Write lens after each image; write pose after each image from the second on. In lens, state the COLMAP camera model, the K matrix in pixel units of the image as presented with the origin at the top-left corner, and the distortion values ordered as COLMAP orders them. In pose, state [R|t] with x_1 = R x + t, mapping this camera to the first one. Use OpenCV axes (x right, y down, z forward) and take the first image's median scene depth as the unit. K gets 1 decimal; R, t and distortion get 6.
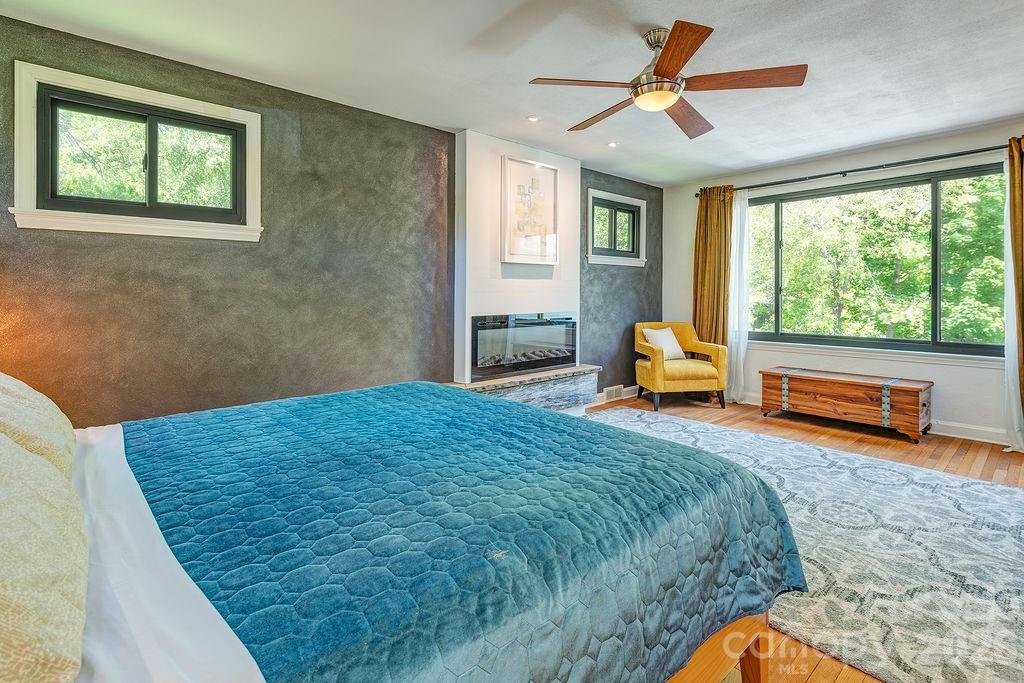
lens RADIAL K [[474.8, 0, 515.9], [0, 474.8, 298.8], [0, 0, 1]] dist [0.016238, -0.020674]
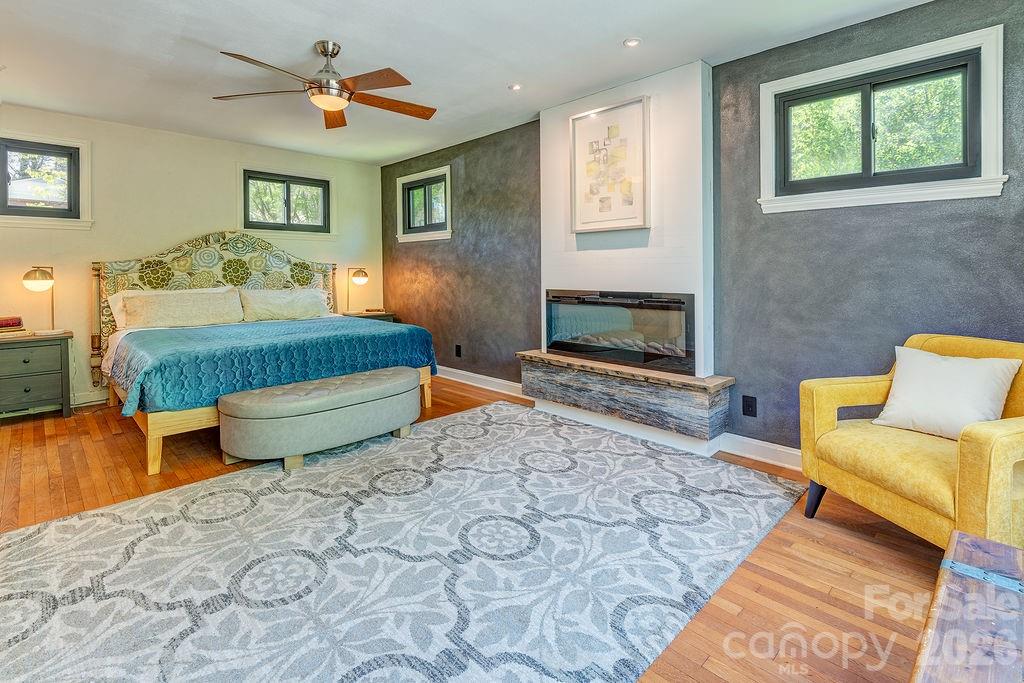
lens RADIAL K [[481.9, 0, 511.4], [0, 481.9, 268.8], [0, 0, 1]] dist [0.033829, -0.021354]
pose [[0.058344, 0.004872, -0.998285, 1.037971], [-0.000303, 0.999988, 0.004862, -0.013658], [0.998297, 0.000019, 0.058344, 0.937870]]
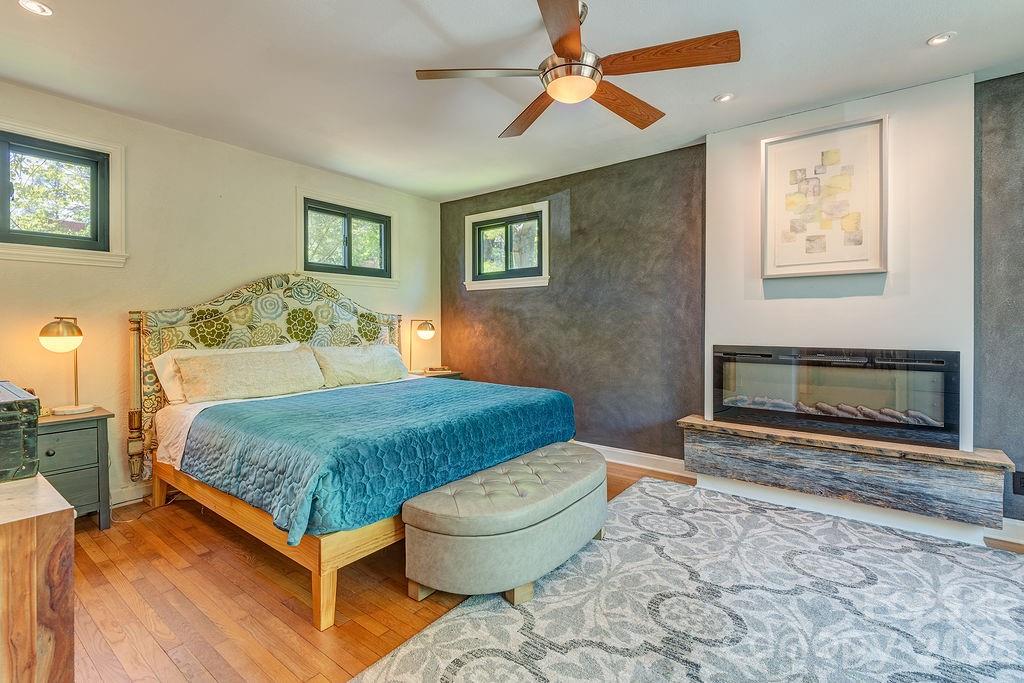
lens RADIAL K [[475.2, 0, 512.2], [0, 475.2, 317.5], [0, 0, 1]] dist [0.035353, -0.021016]
pose [[0.183569, -0.001549, -0.983006, 0.770313], [-0.001646, 0.999997, -0.001883, -0.012619], [0.983006, 0.001964, 0.183566, 0.512940]]
